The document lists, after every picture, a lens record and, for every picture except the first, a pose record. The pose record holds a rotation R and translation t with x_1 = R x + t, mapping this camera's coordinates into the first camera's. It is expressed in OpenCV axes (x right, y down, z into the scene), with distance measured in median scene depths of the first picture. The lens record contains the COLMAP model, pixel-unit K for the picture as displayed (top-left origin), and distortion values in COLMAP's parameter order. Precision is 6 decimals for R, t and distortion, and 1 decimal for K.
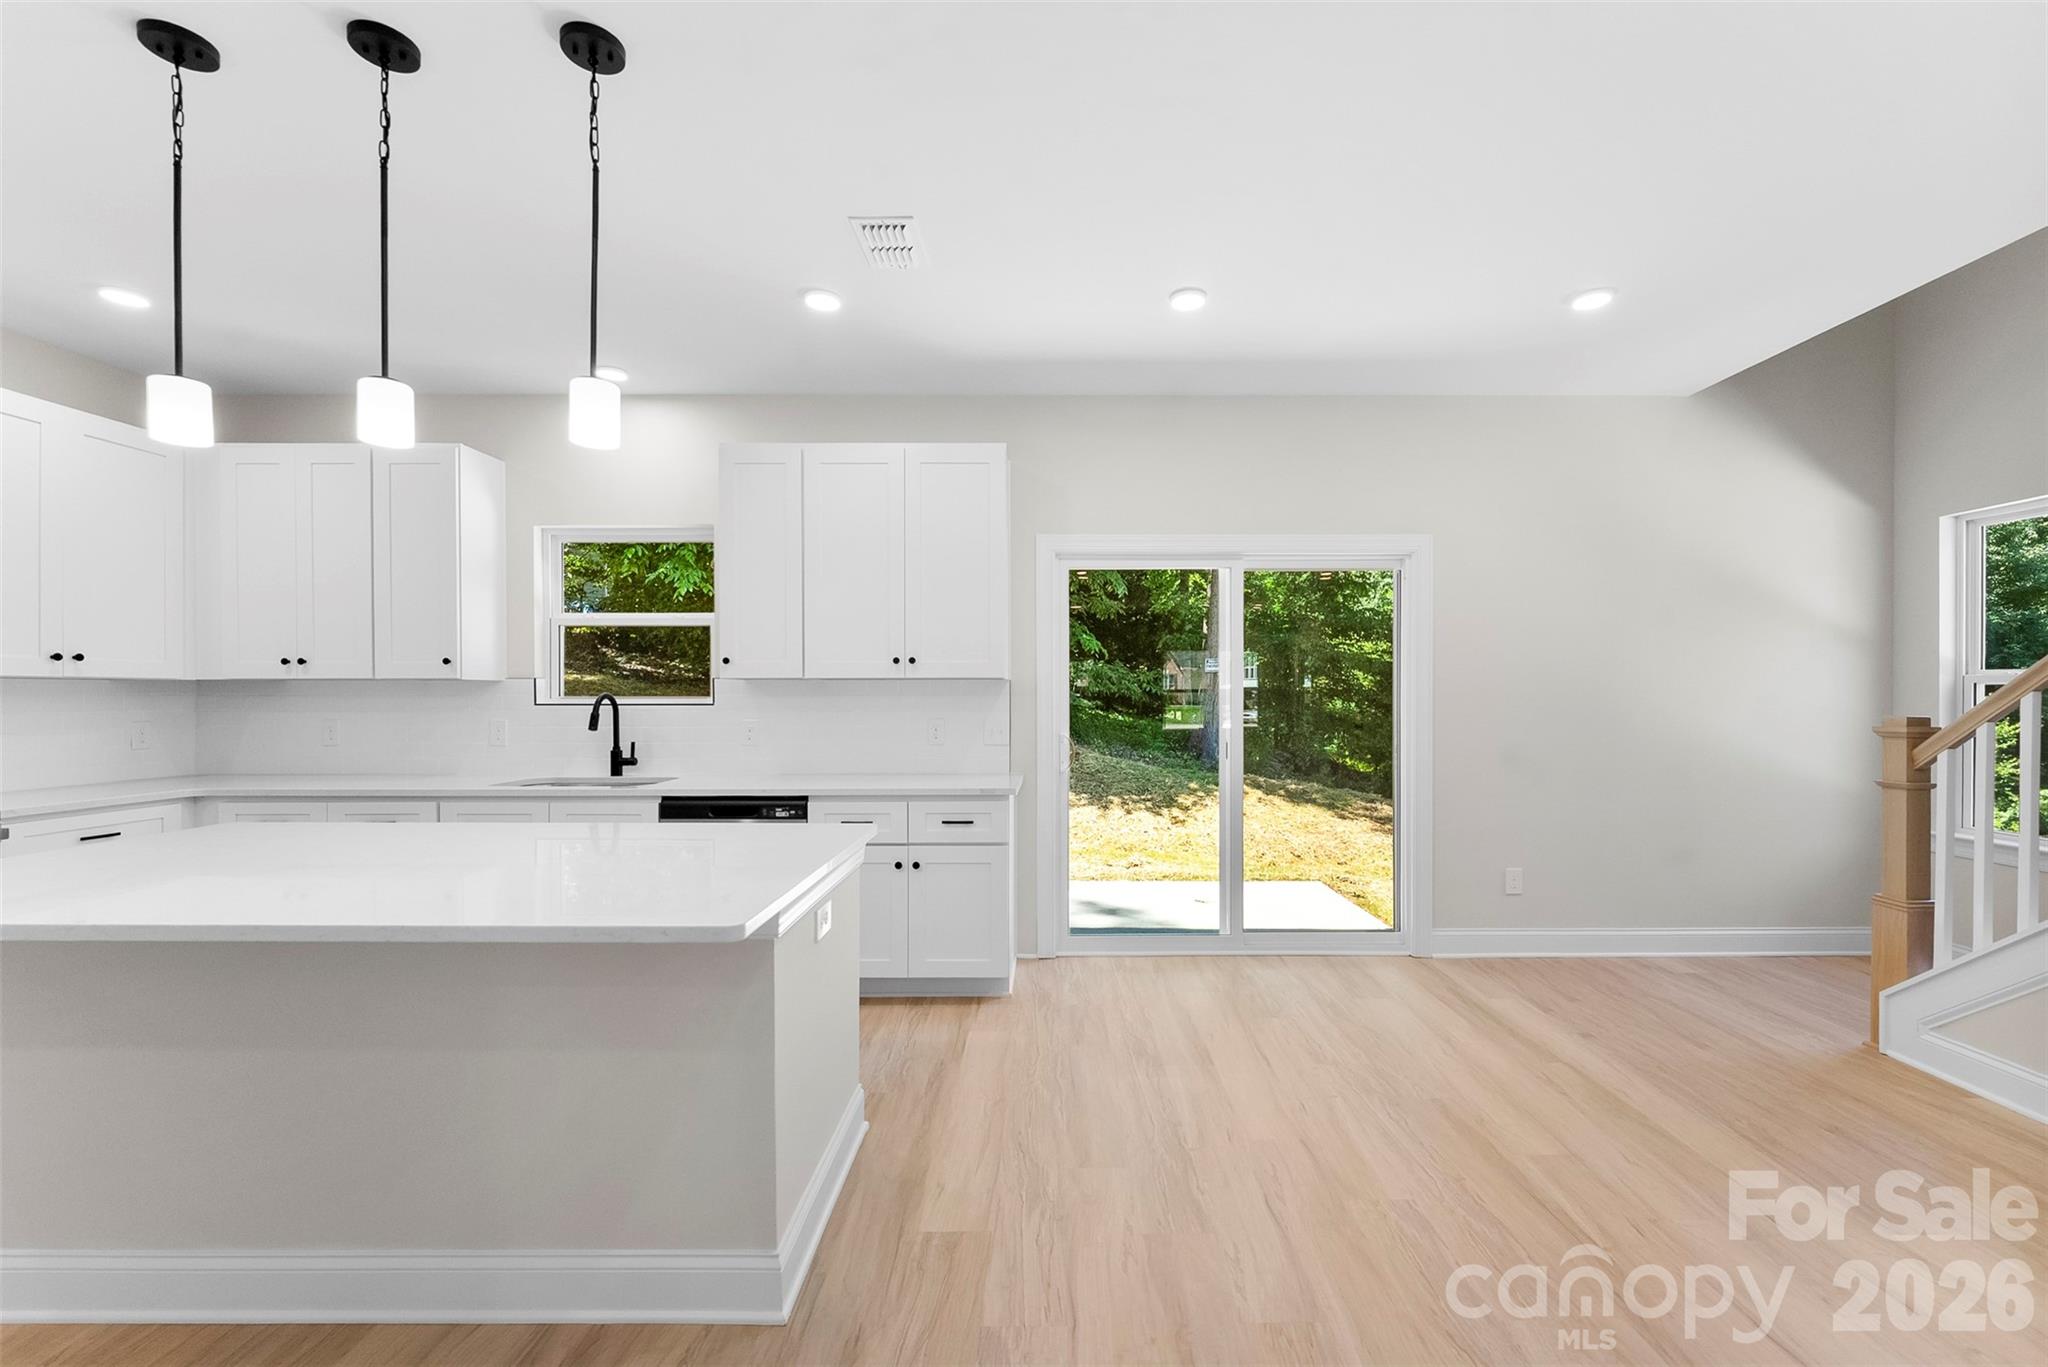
lens RADIAL K [[848.3, 0, 1057.5], [0, 848.3, 690.9], [0, 0, 1]] dist [0.000288, -0.000136]
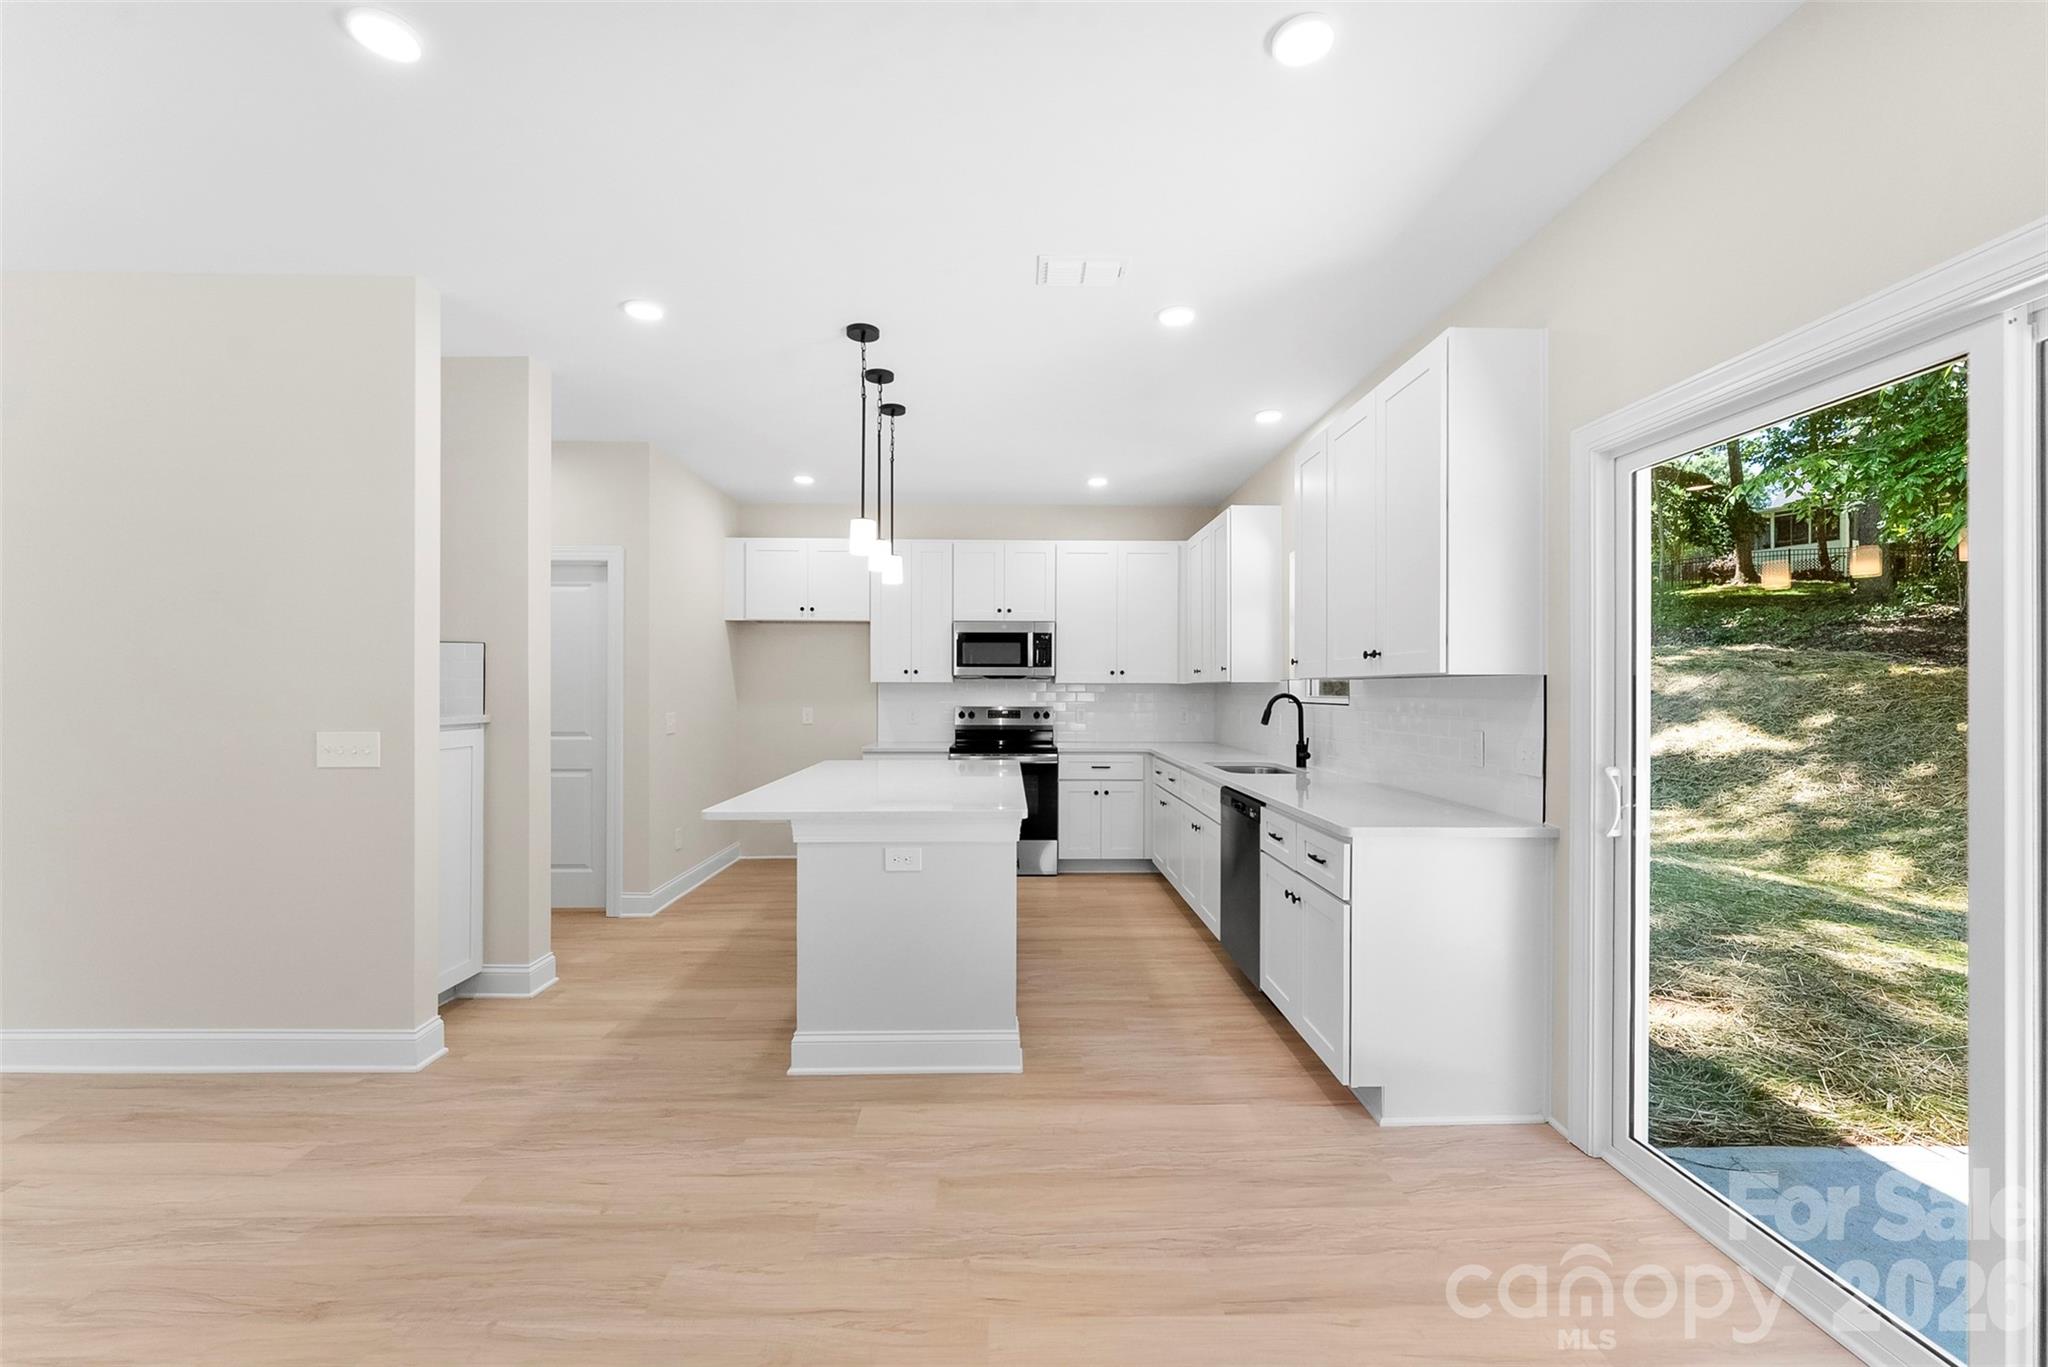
lens RADIAL K [[828.7, 0, 1019.2], [0, 828.7, 687.9], [0, 0, 1]] dist [-0.001031, 0.000032]
pose [[0.015042, -0.001376, -0.999886, 0.588866], [0.000705, 0.999999, -0.001366, -0.002975], [0.999887, -0.000685, 0.015042, 0.644890]]
